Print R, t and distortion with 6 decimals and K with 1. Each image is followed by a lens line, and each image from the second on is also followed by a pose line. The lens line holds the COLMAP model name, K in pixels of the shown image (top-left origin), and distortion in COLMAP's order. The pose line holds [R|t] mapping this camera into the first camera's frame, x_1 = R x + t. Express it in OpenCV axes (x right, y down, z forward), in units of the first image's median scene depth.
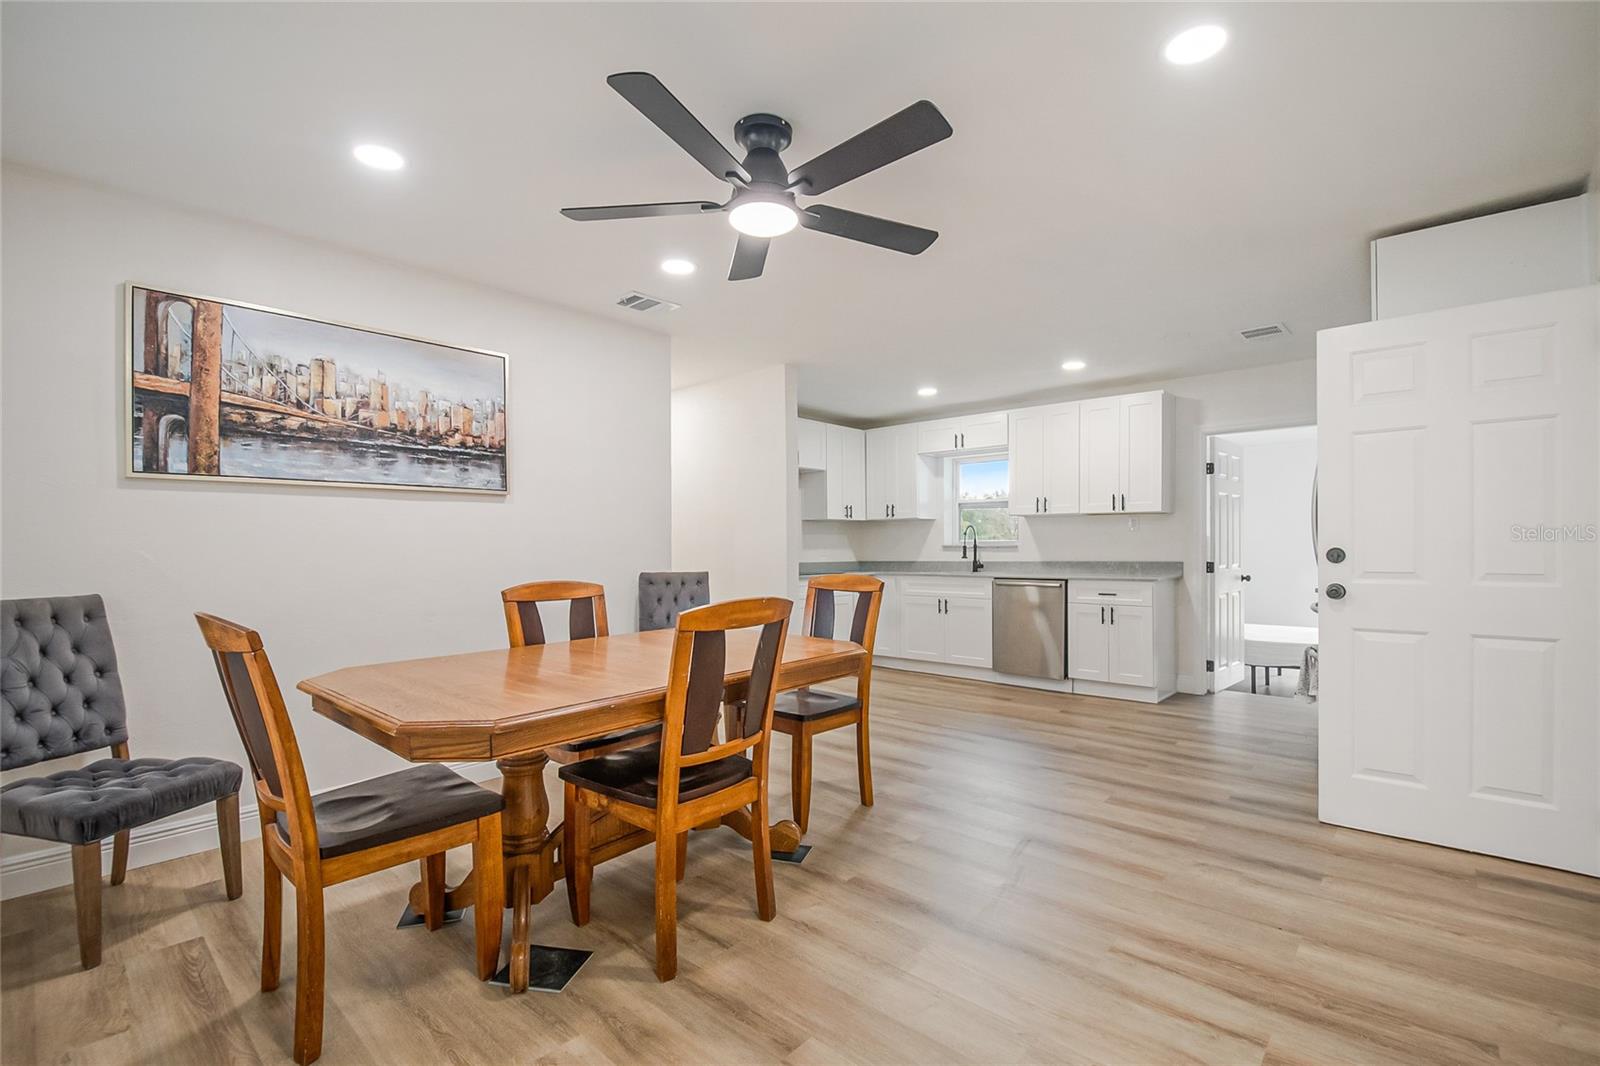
lens RADIAL K [[699.7, 0, 806.5], [0, 699.7, 538.6], [0, 0, 1]] dist [-0.008585, -0.007516]
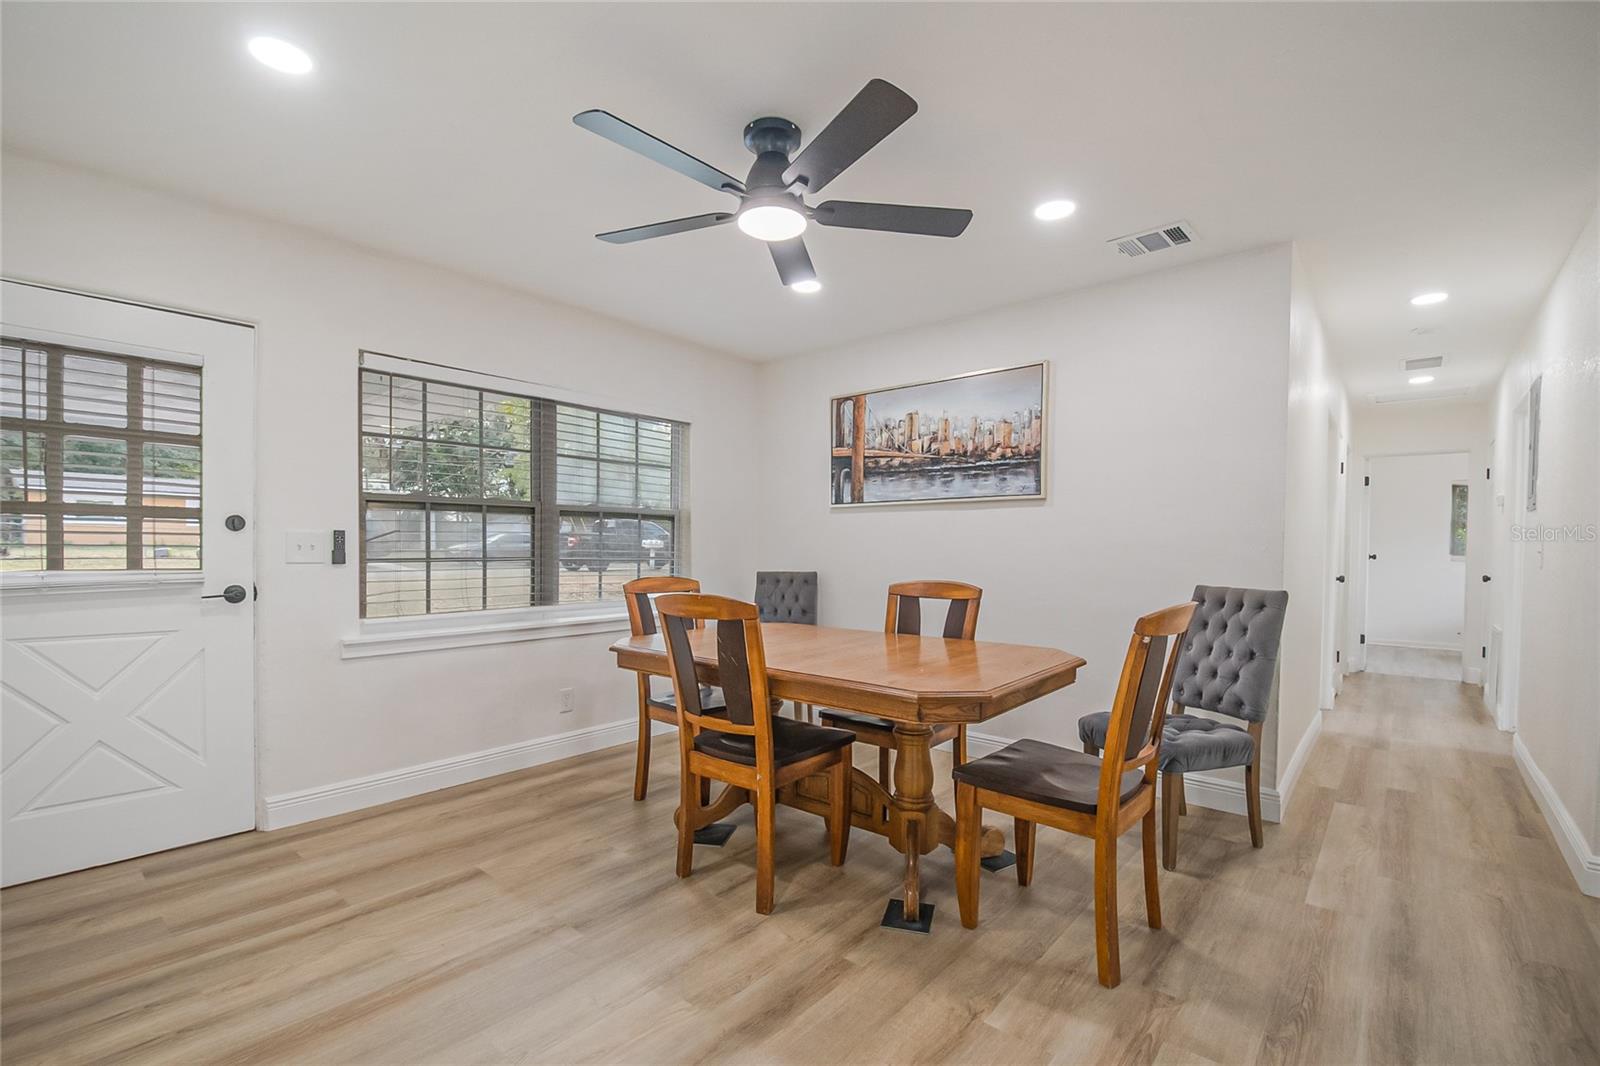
lens RADIAL K [[699.7, 0, 831.0], [0, 699.7, 558.8], [0, 0, 1]] dist [-0.008585, -0.007516]
pose [[0.040698, 0.023269, -0.998900, 0.669579], [0.002679, 0.999723, 0.023397, 0.001546], [0.999168, -0.003628, 0.040625, 0.740102]]
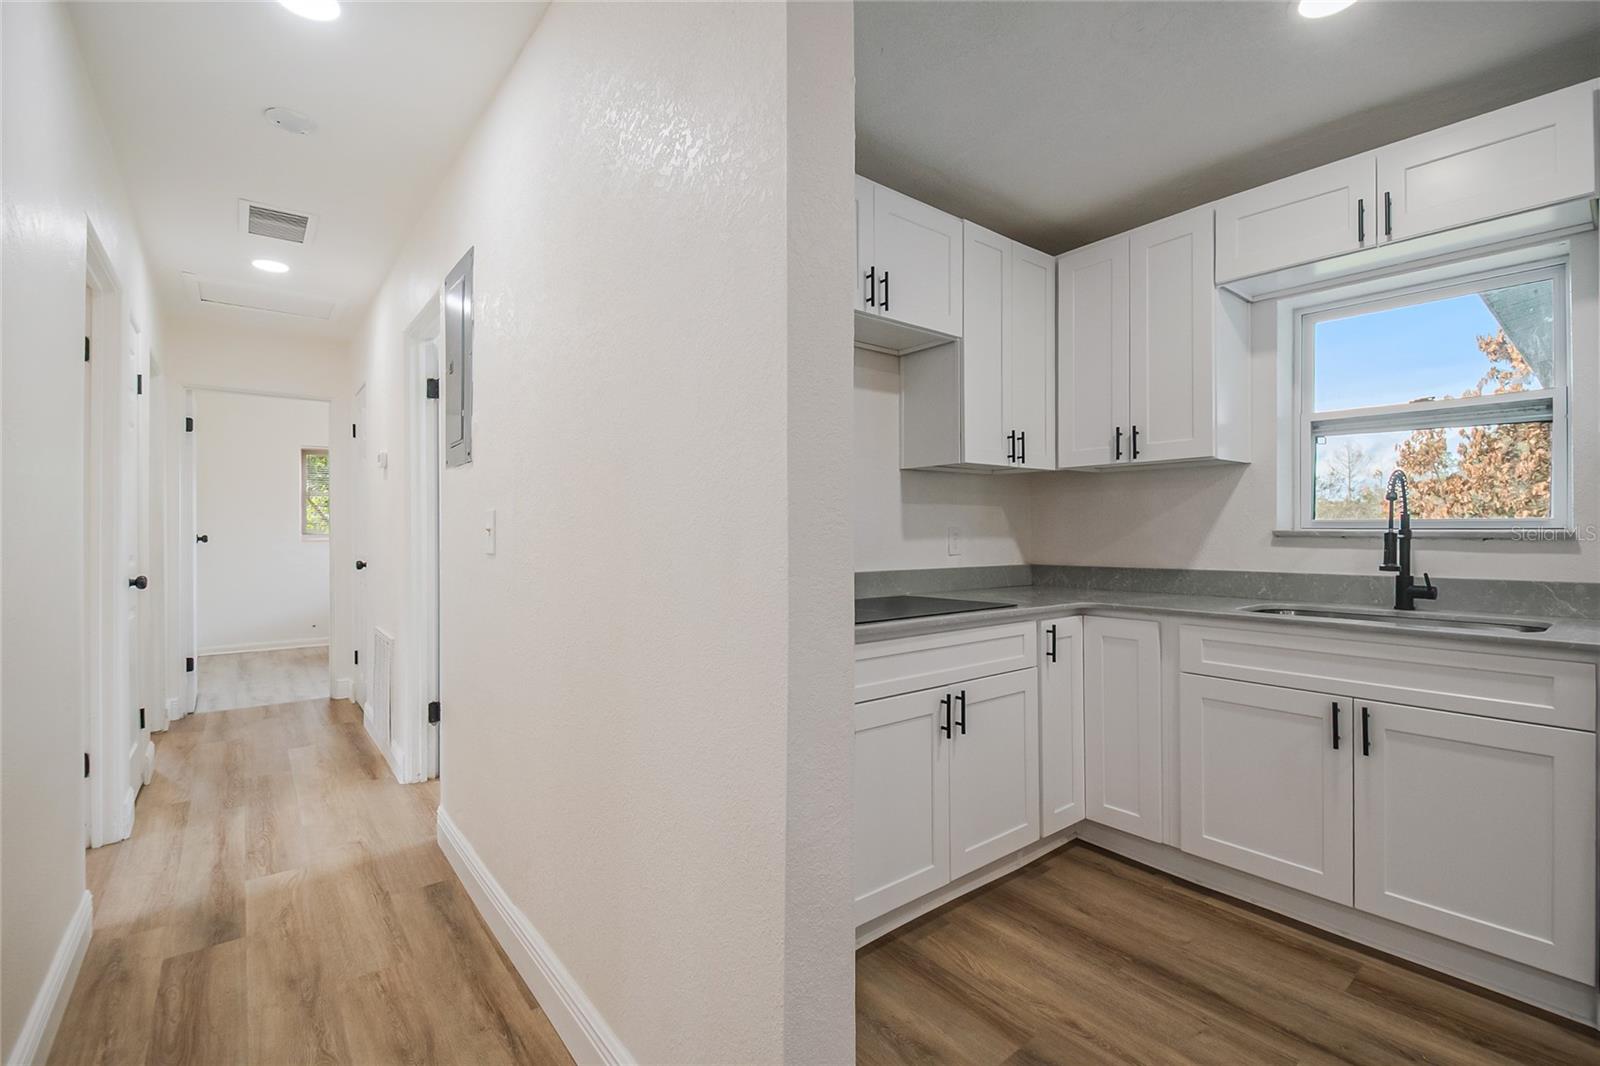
lens RADIAL K [[699.7, 0, 820.8], [0, 699.7, 534.2], [0, 0, 1]] dist [-0.008585, -0.007516]
pose [[0.989768, 0.005081, -0.142598, 0.012523], [-0.002157, 0.999784, 0.020652, 0.009387], [0.142672, -0.020133, 0.989565, 1.314464]]
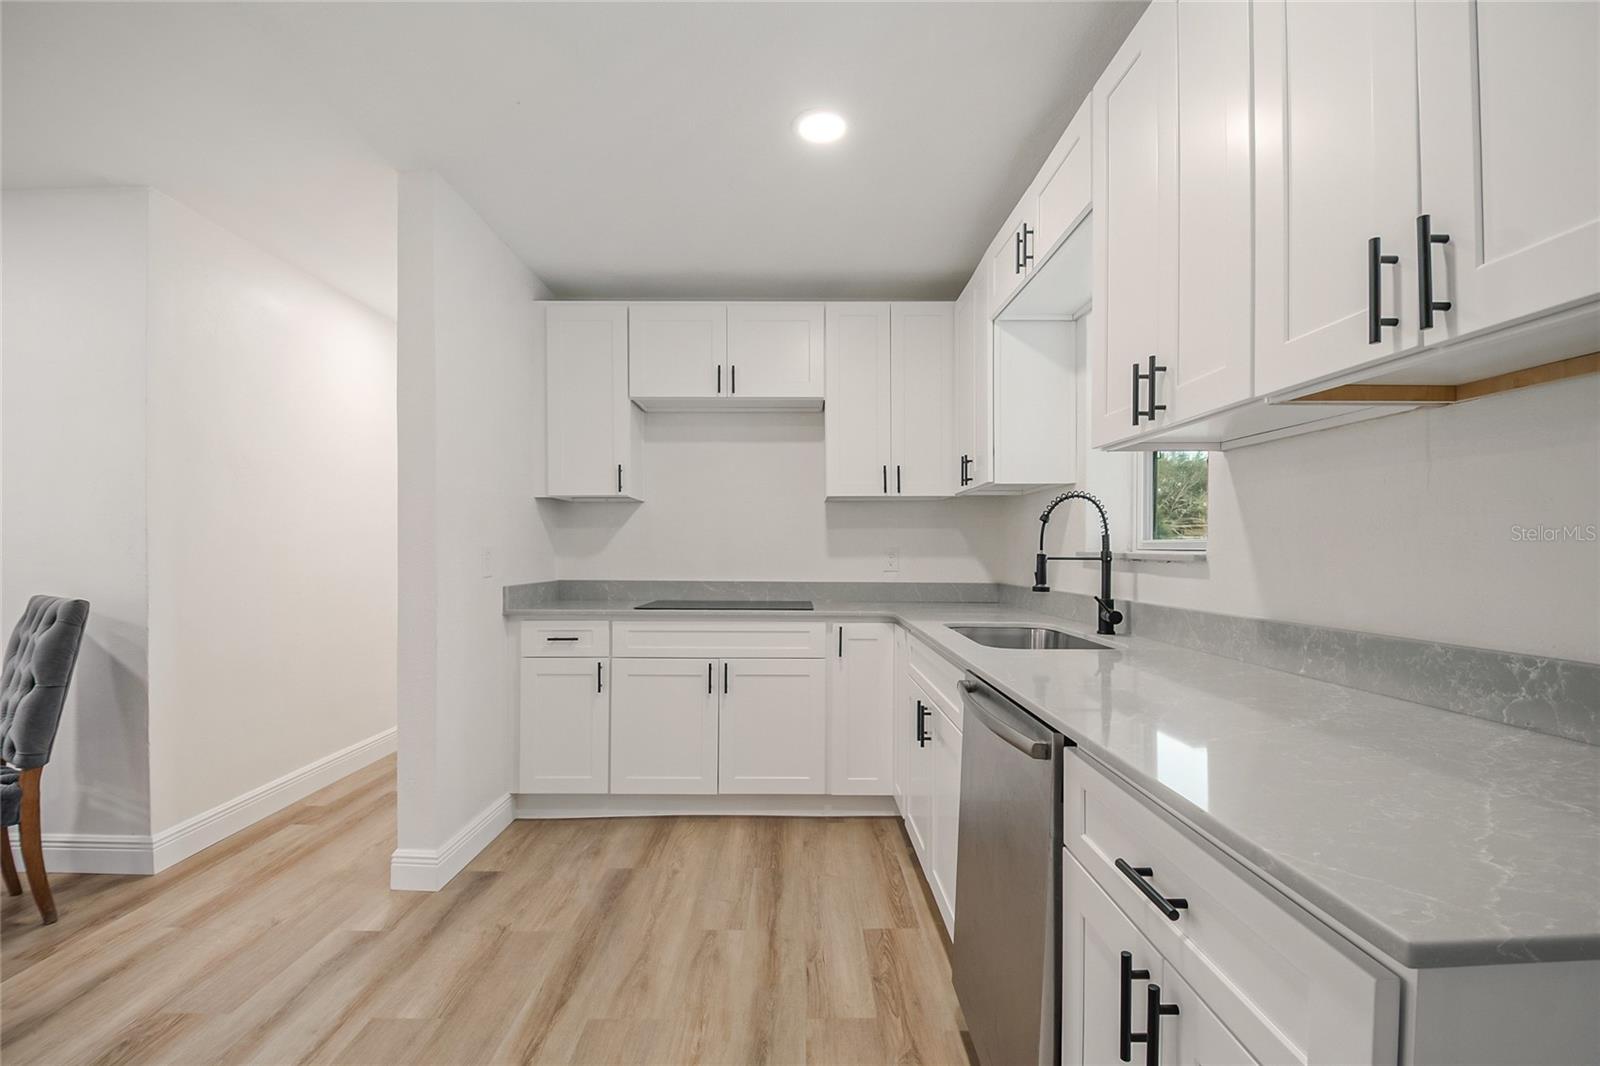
lens RADIAL K [[699.7, 0, 786.7], [0, 699.7, 558.8], [0, 0, 1]] dist [-0.008585, -0.007516]
pose [[0.677127, 0.014901, -0.735715, 0.805280], [0.010923, 0.999481, 0.030296, 0.001779], [0.735785, -0.028551, 0.676613, 1.409680]]
